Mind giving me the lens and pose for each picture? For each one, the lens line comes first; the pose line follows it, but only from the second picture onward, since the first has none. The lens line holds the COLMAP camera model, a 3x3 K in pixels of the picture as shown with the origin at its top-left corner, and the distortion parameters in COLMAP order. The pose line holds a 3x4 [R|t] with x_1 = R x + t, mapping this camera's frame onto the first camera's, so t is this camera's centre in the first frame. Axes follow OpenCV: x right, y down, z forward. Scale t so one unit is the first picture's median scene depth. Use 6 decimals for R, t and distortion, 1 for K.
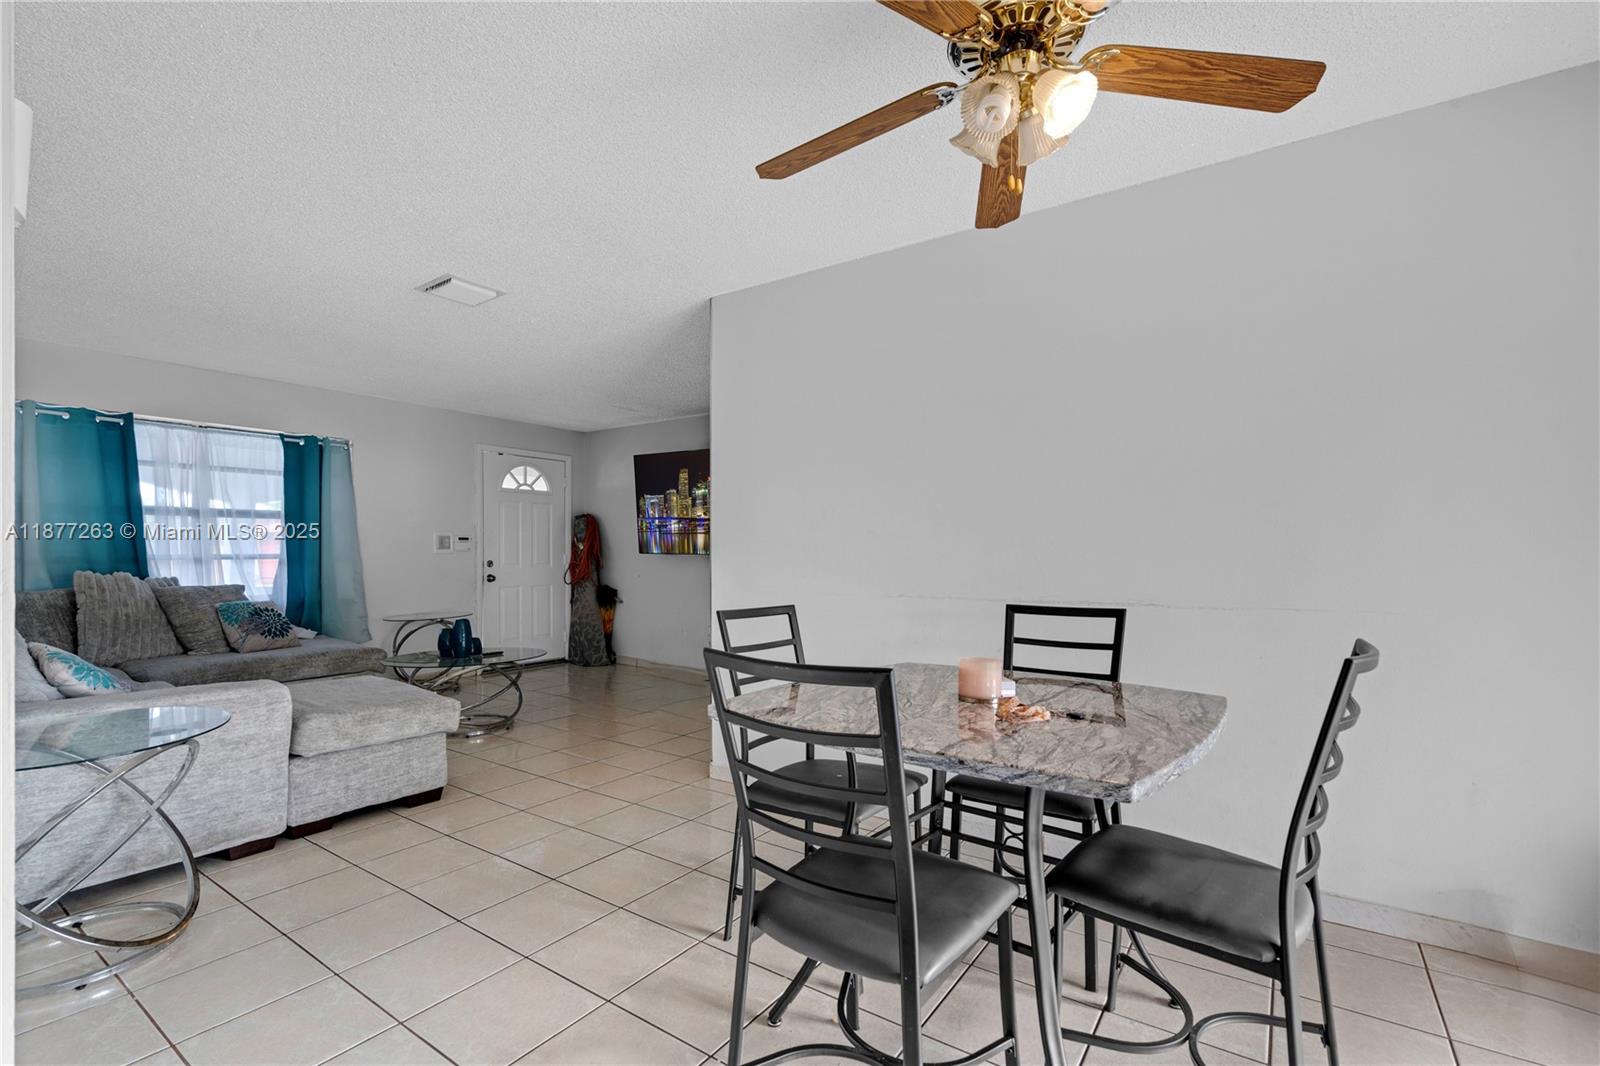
lens RADIAL K [[736.5, 0, 795.5], [0, 736.5, 550.9], [0, 0, 1]] dist [-0.001323, -0.000025]
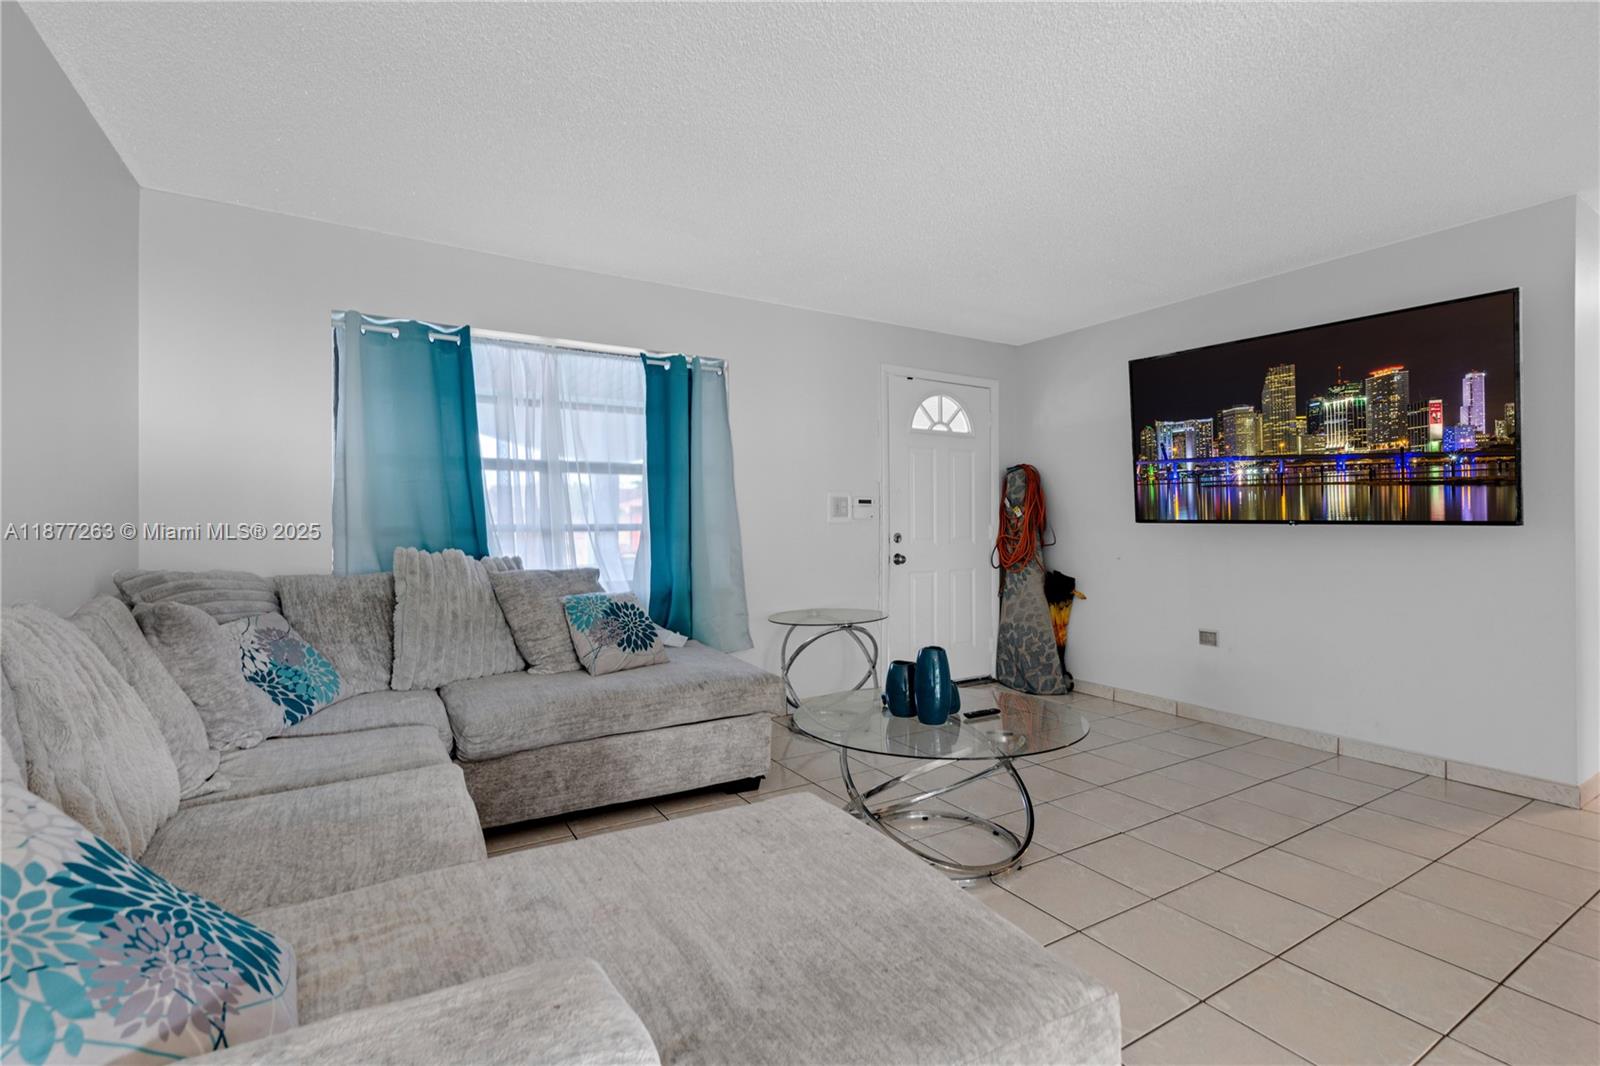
lens RADIAL K [[750.6, 0, 800.0], [0, 750.6, 533.0], [0, 0, 1]] dist [-0.032378, -0.000060]
pose [[0.919460, 0.003301, -0.393169, -0.280400], [0.002204, 0.999906, 0.013549, 0.003684], [0.393177, -0.013324, 0.919366, 0.401895]]
